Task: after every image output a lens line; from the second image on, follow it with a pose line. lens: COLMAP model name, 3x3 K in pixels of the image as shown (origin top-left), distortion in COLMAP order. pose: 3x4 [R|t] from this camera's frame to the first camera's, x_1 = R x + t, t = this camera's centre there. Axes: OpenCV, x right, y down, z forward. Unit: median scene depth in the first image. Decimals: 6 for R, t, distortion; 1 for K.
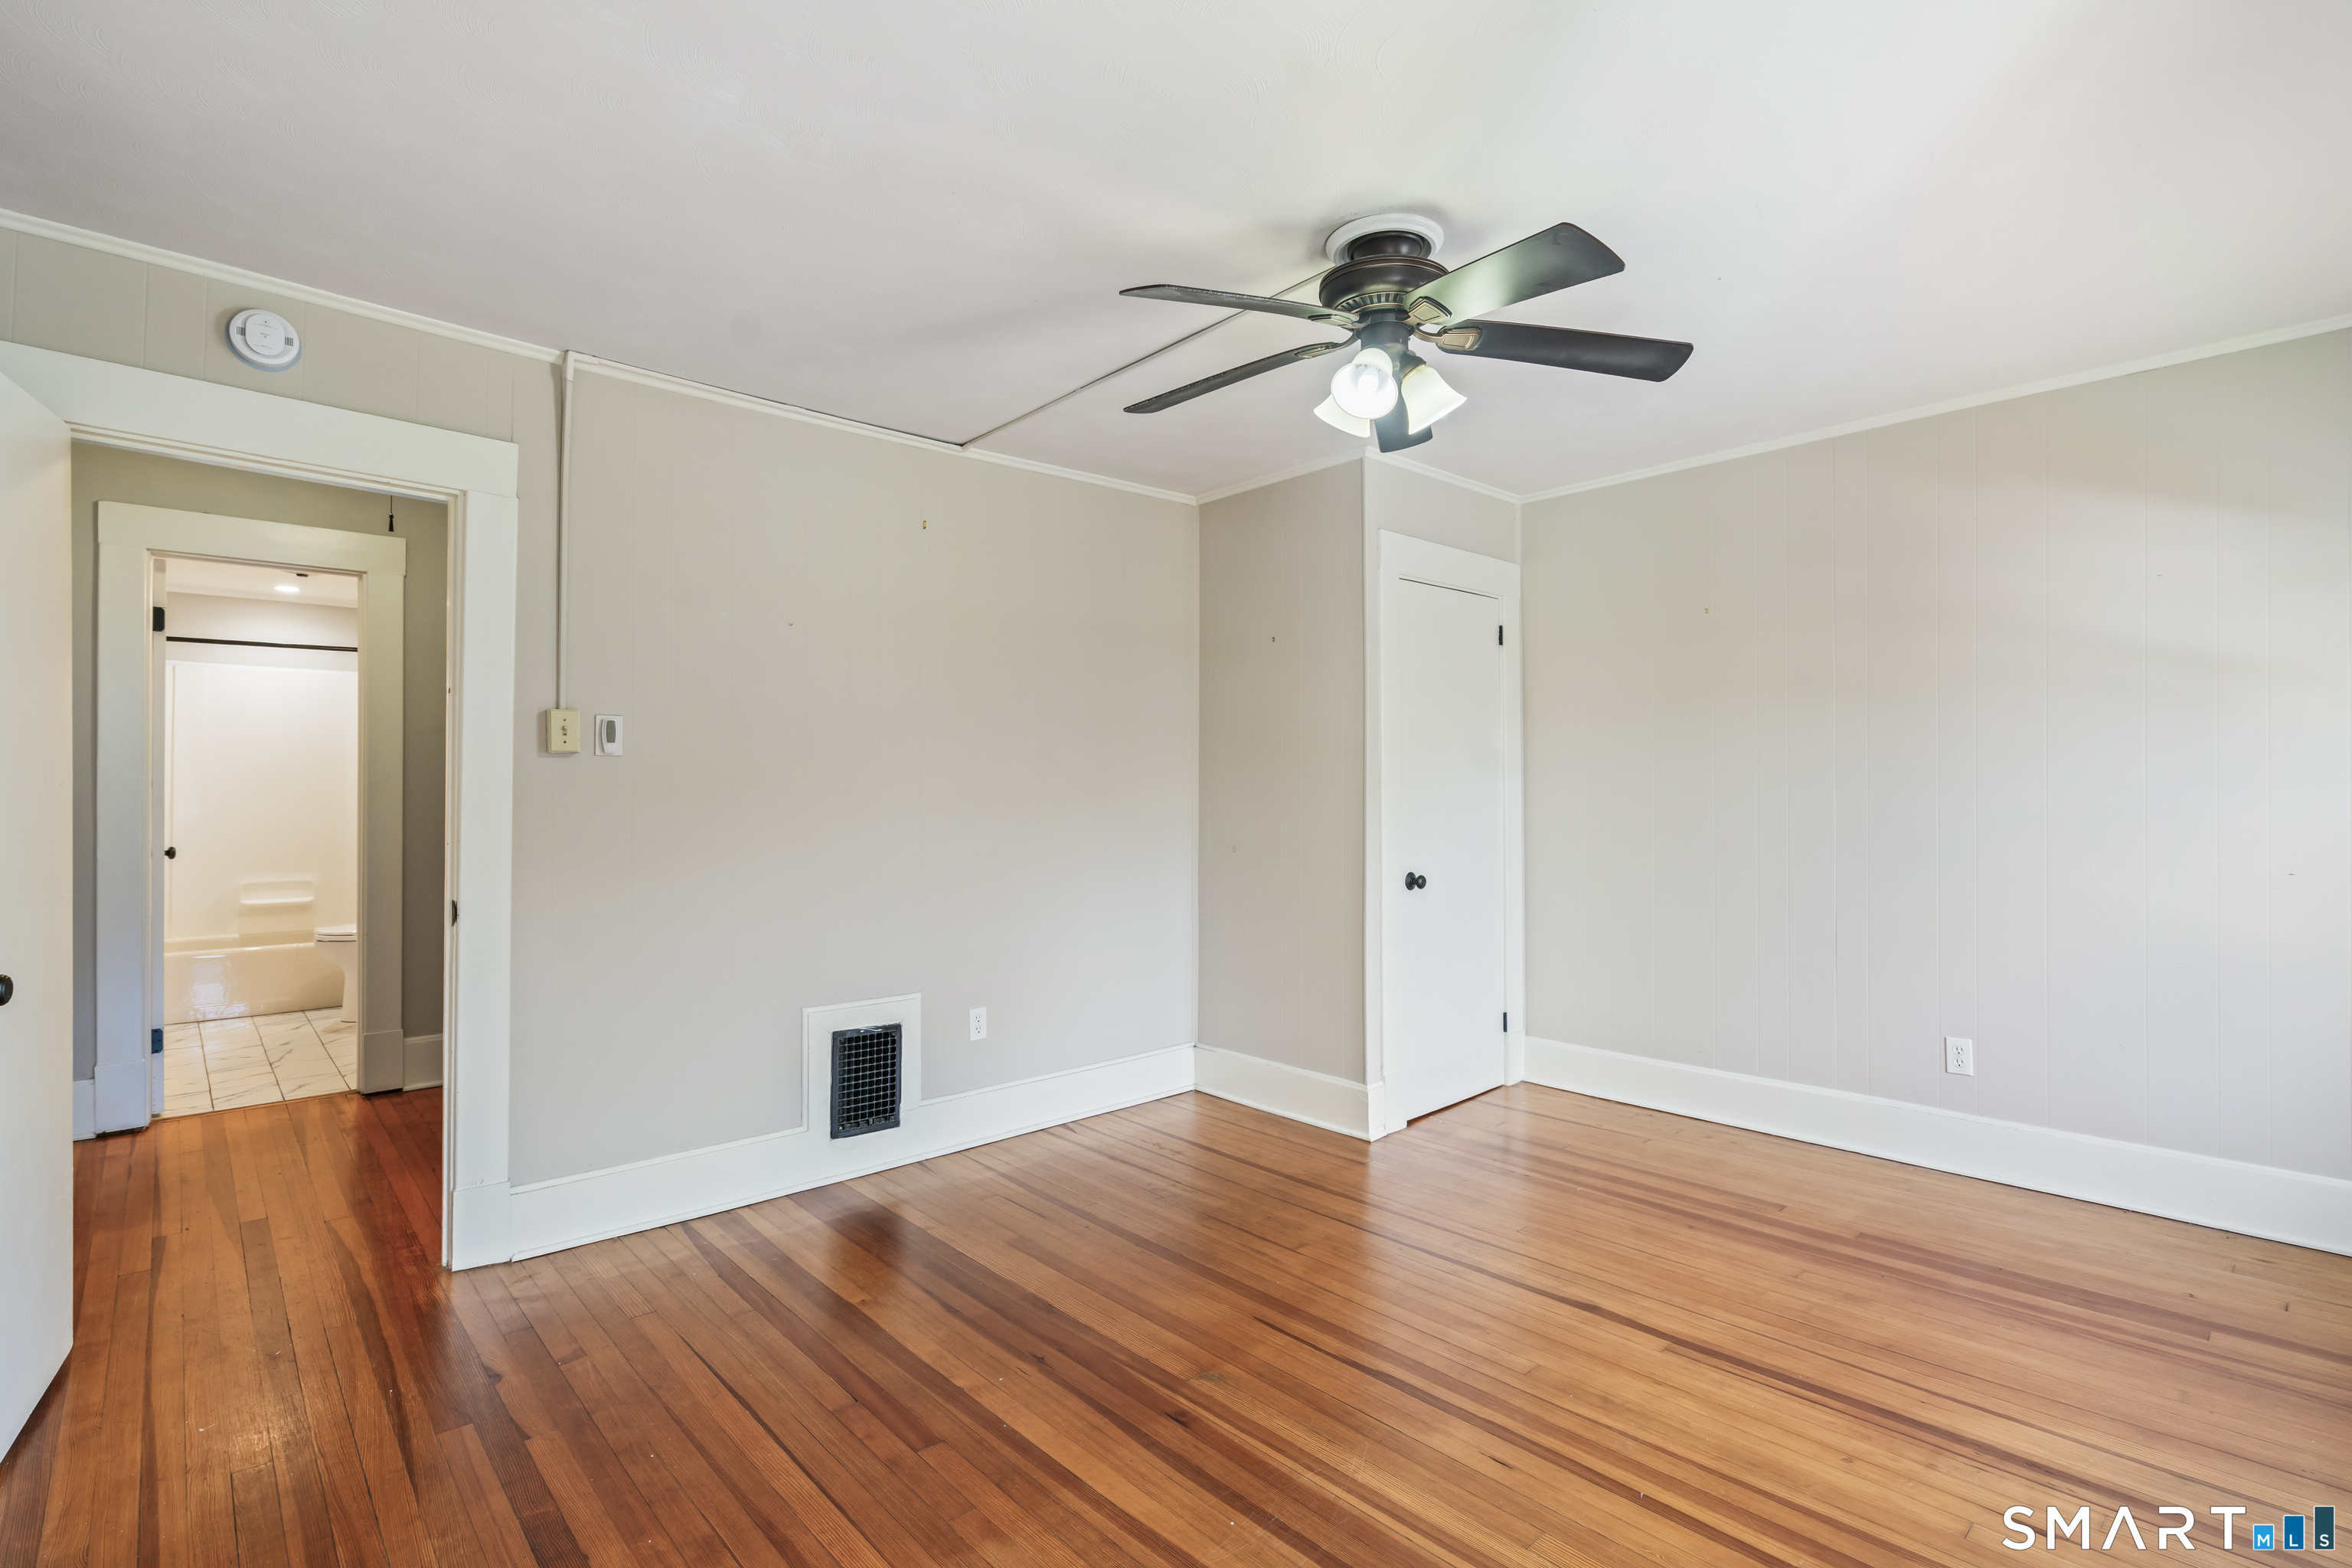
lens RADIAL K [[1101.5, 0, 1188.6], [0, 1101.5, 786.6], [0, 0, 1]] dist [-0.000790, 0.000898]
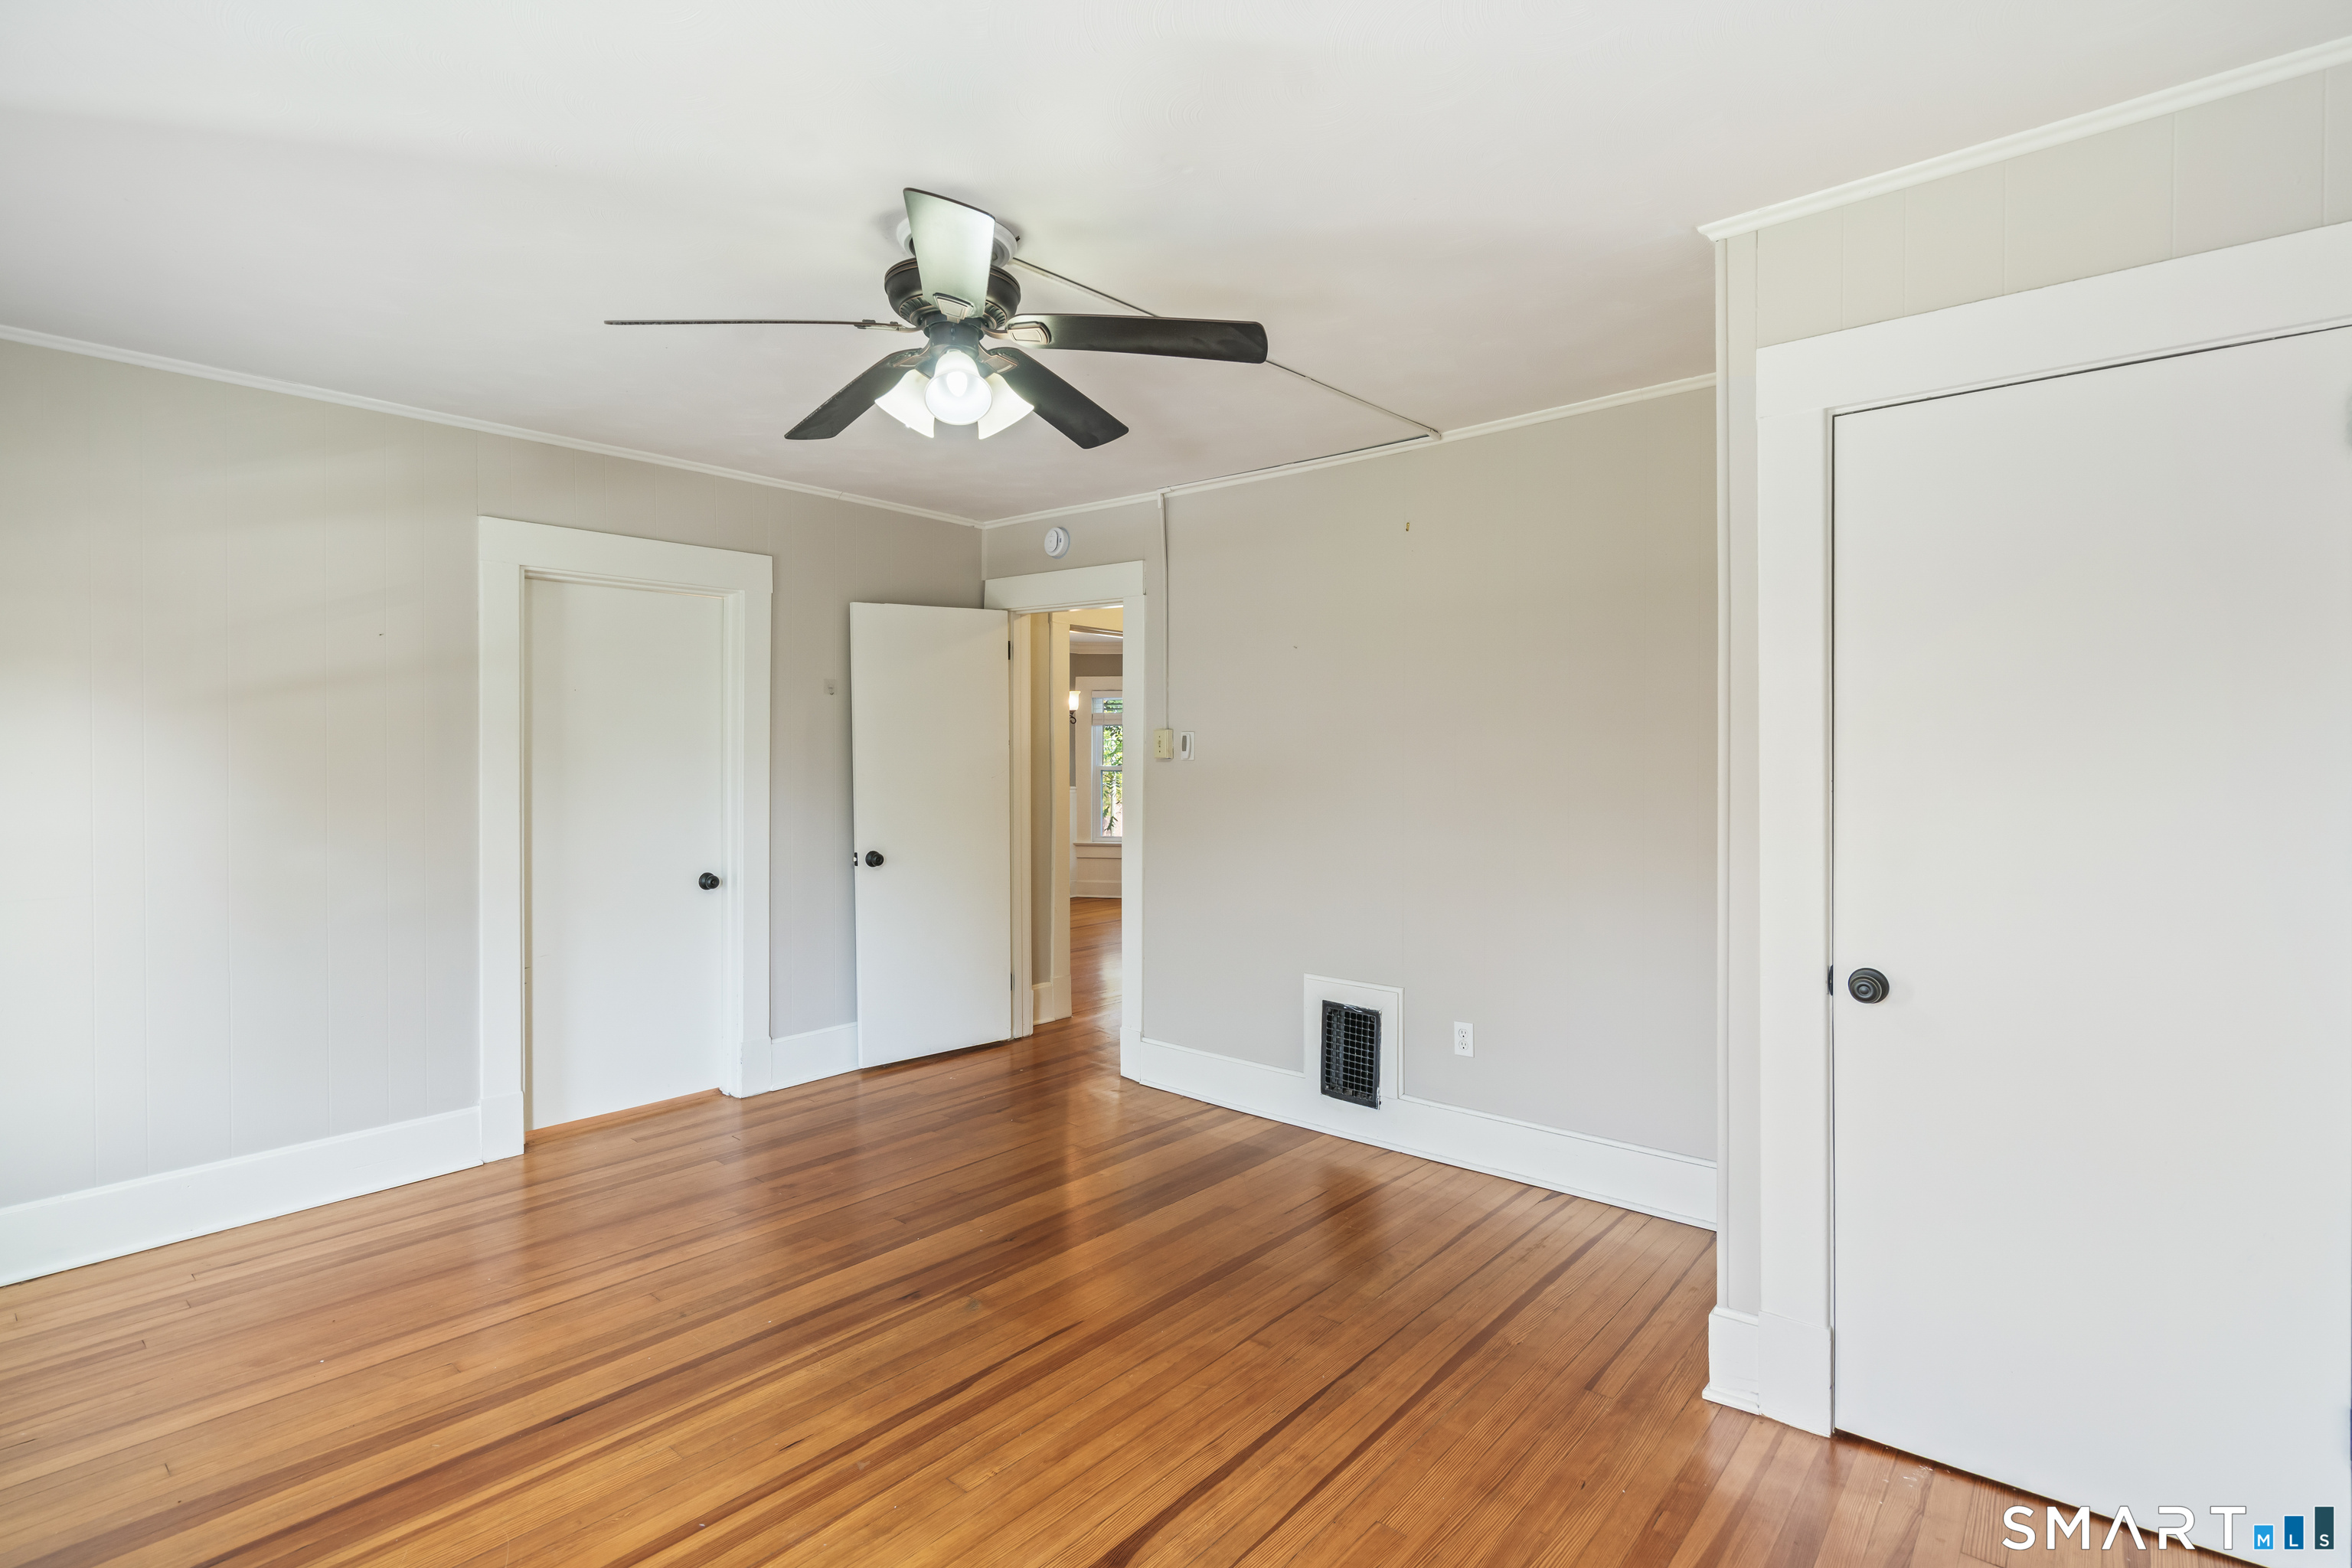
lens RADIAL K [[1101.5, 0, 1188.6], [0, 1101.5, 786.6], [0, 0, 1]] dist [-0.000790, 0.000898]
pose [[0.134830, 0.022724, -0.990608, 0.763625], [-0.006124, 0.999737, 0.022100, -0.021767], [0.990850, 0.003087, 0.134934, 0.690868]]
